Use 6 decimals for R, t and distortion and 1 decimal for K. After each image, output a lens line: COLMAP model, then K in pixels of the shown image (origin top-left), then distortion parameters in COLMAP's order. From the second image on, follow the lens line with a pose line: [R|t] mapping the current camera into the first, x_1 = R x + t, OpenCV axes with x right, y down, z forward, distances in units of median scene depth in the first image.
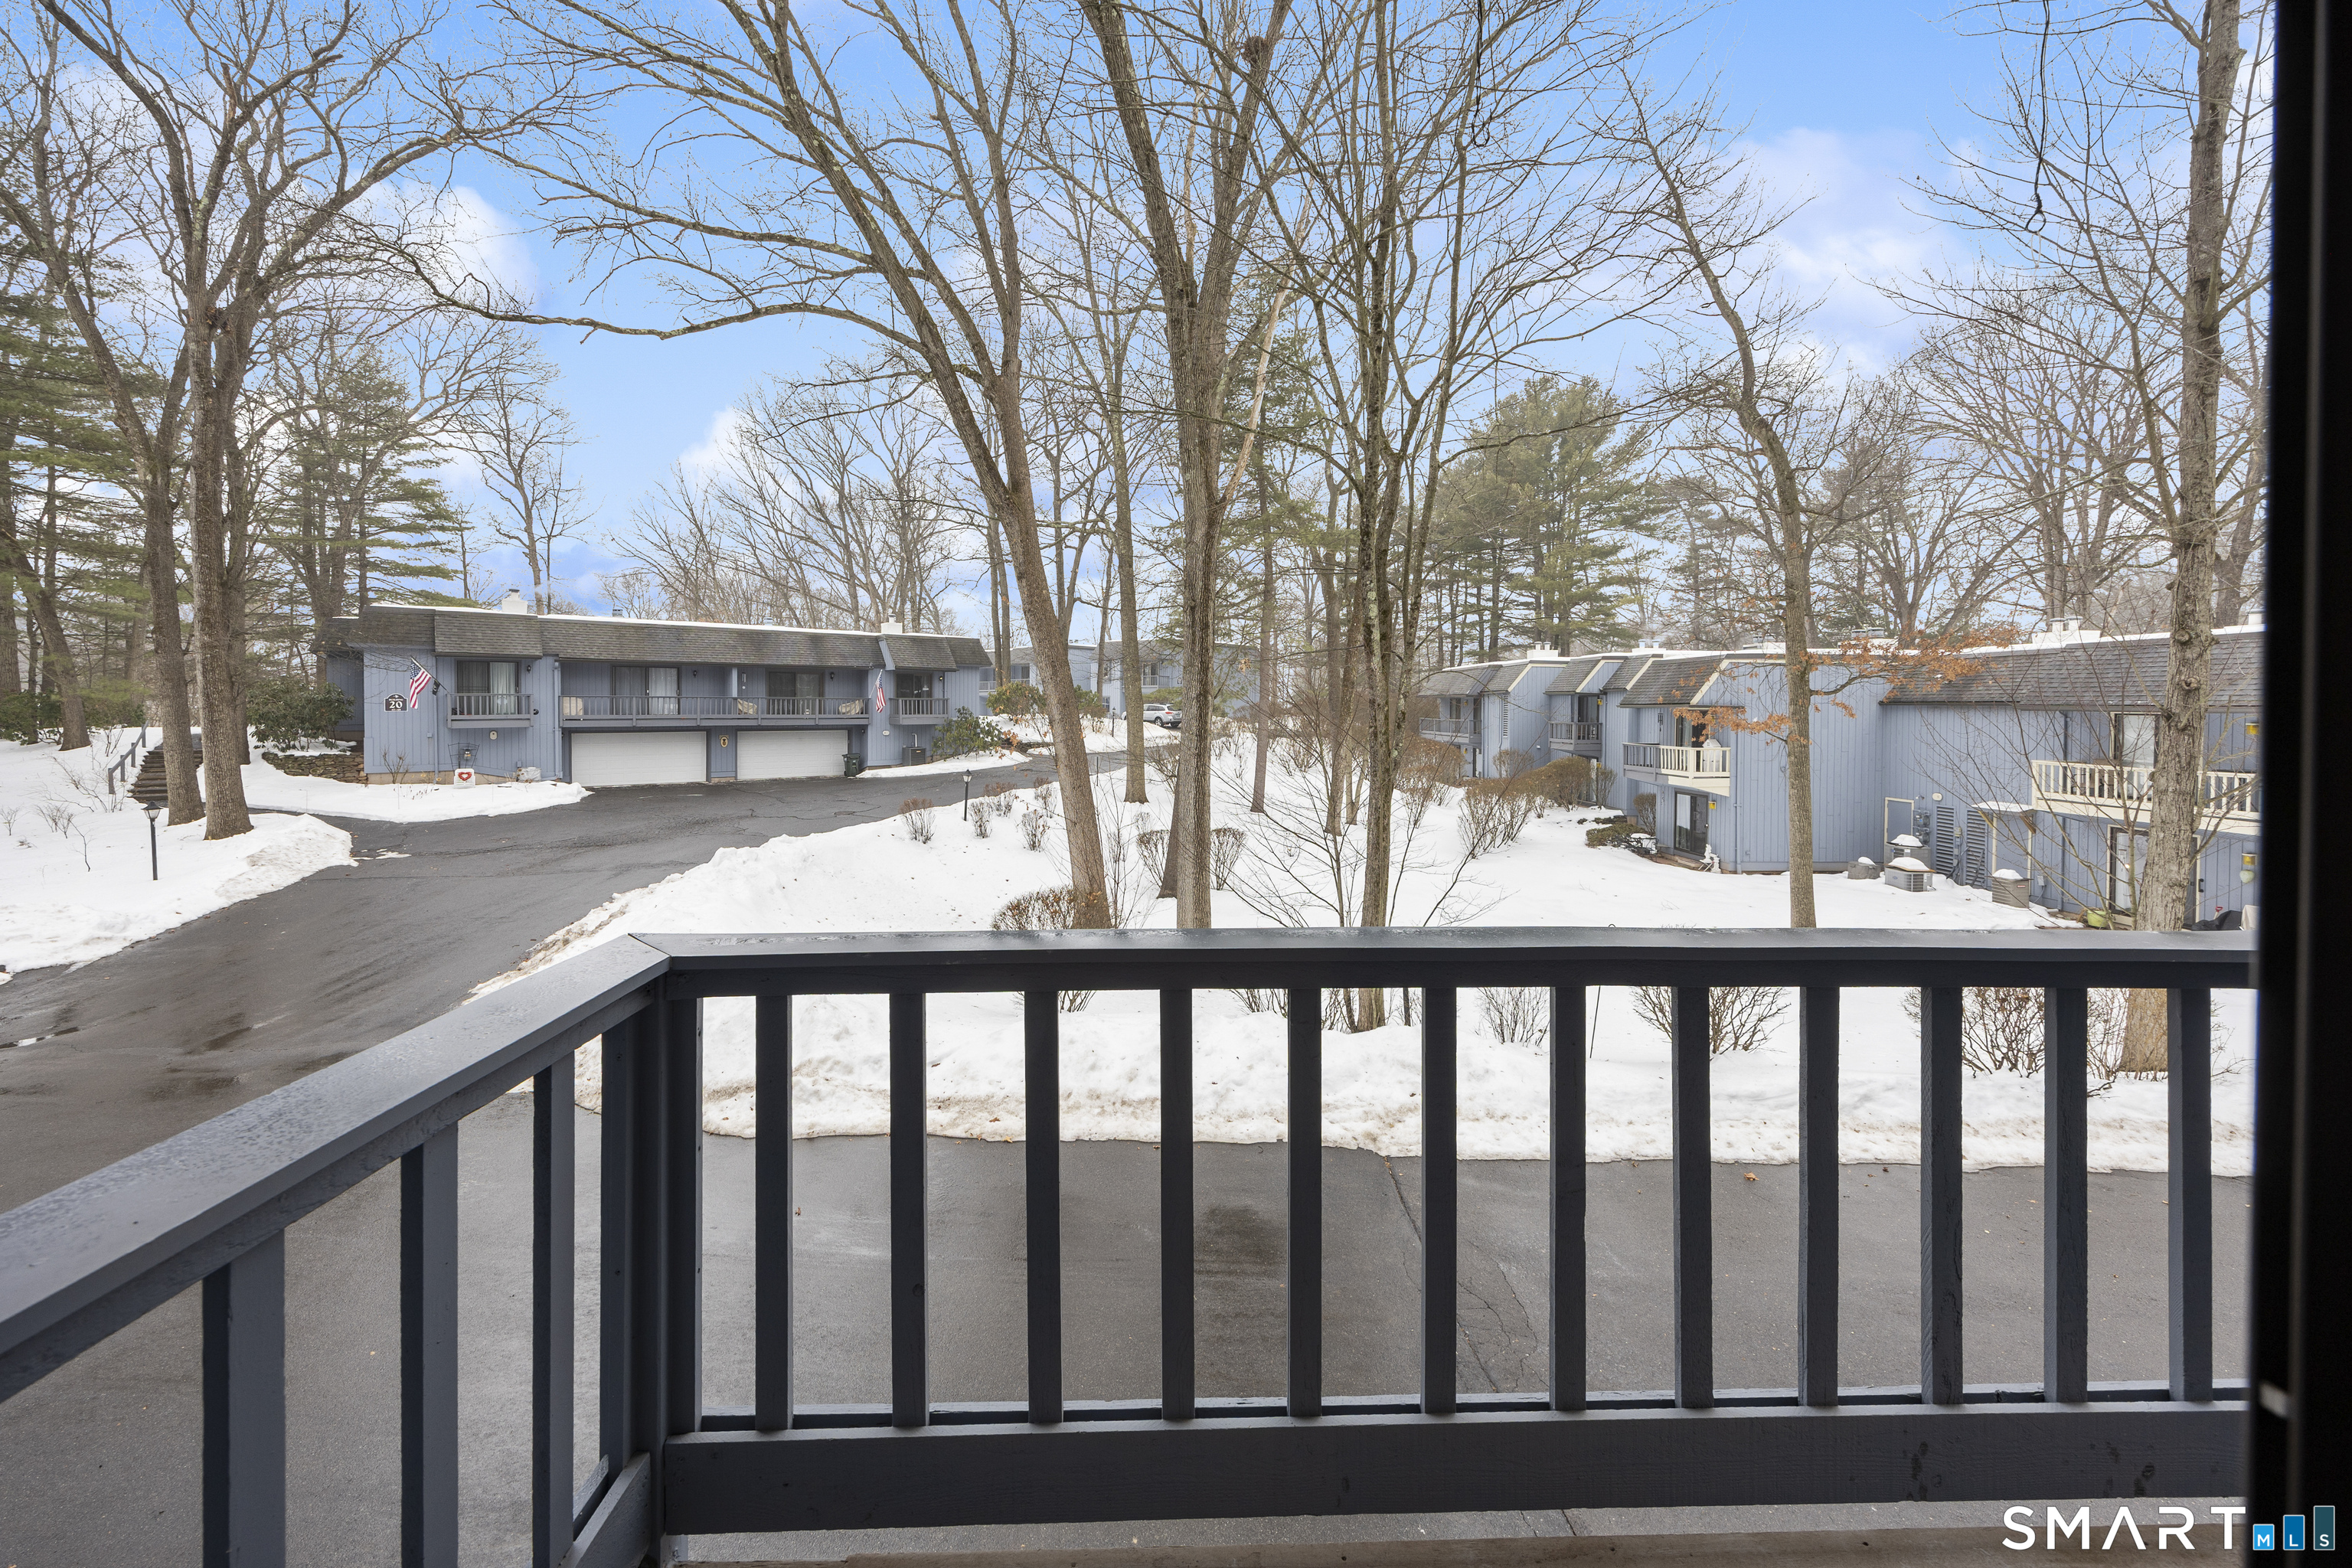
lens RADIAL K [[915.1, 0, 1153.4], [0, 915.1, 718.7], [0, 0, 1]] dist [-0.003158, -0.000336]
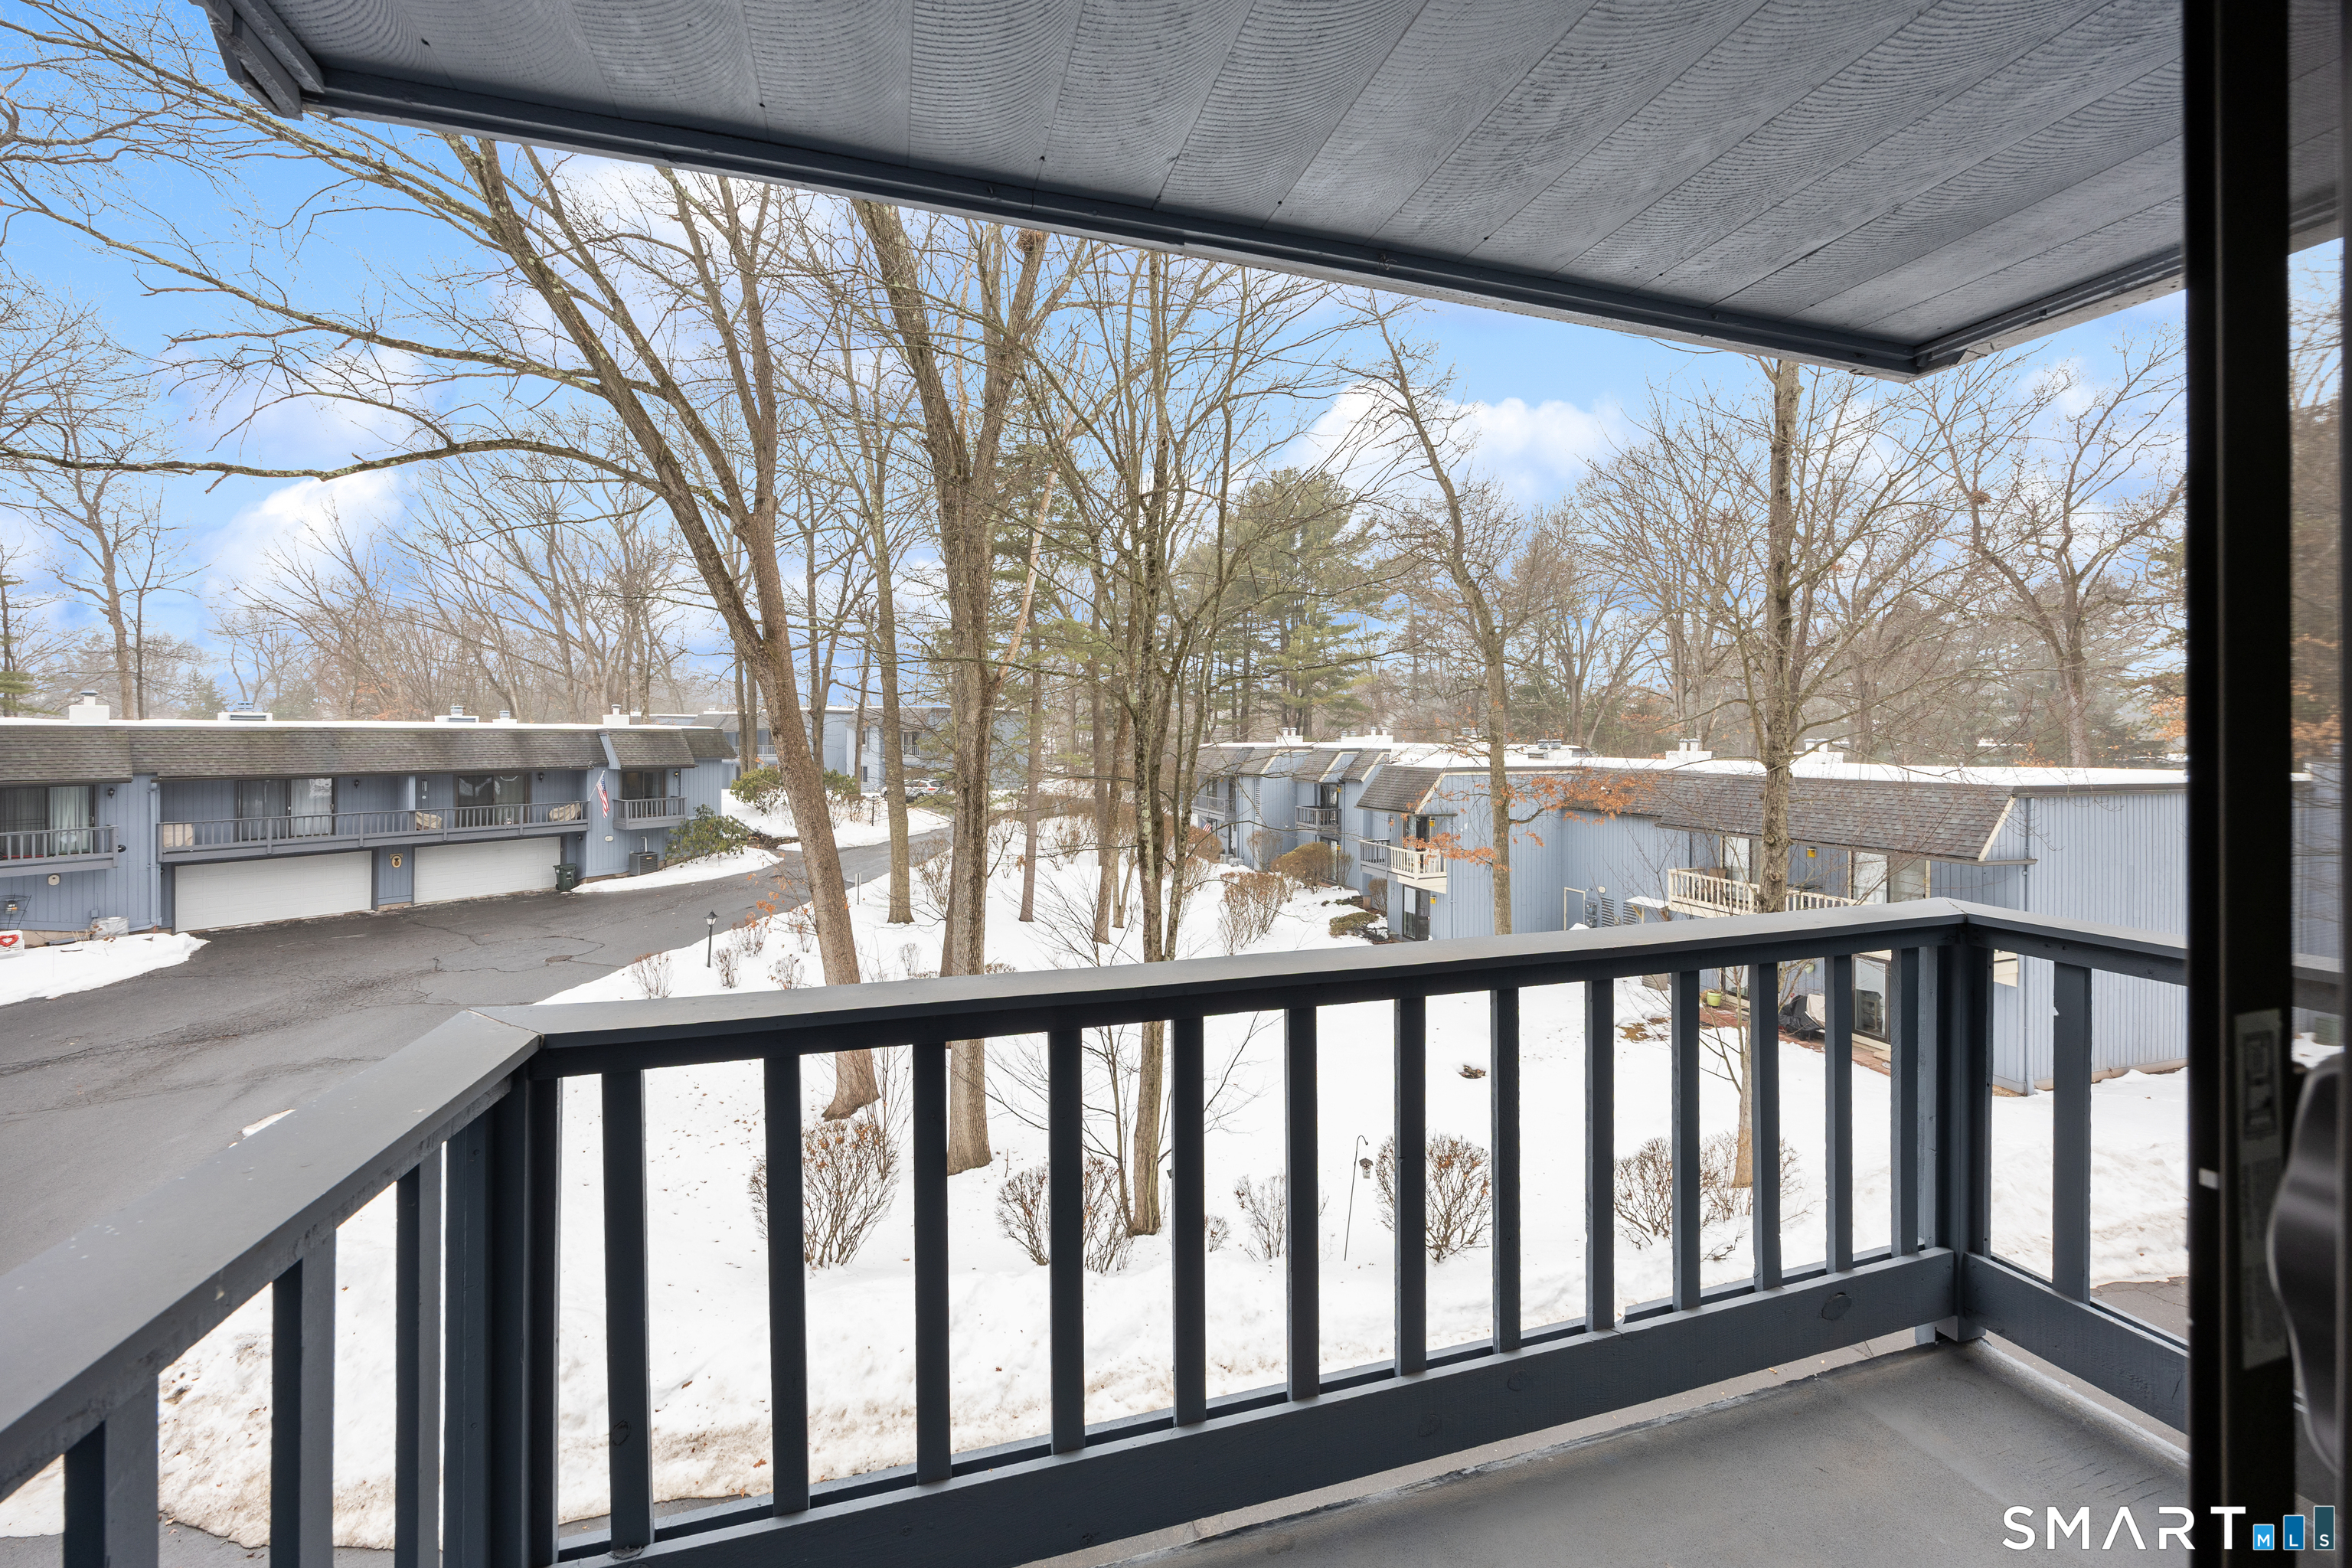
lens RADIAL K [[915.1, 0, 1153.4], [0, 915.1, 718.7], [0, 0, 1]] dist [-0.003158, -0.000336]
pose [[0.966479, -0.001421, 0.256740, -0.008296], [0.005713, 0.999856, -0.015971, -0.099627], [-0.256681, 0.016903, 0.966348, -0.002403]]
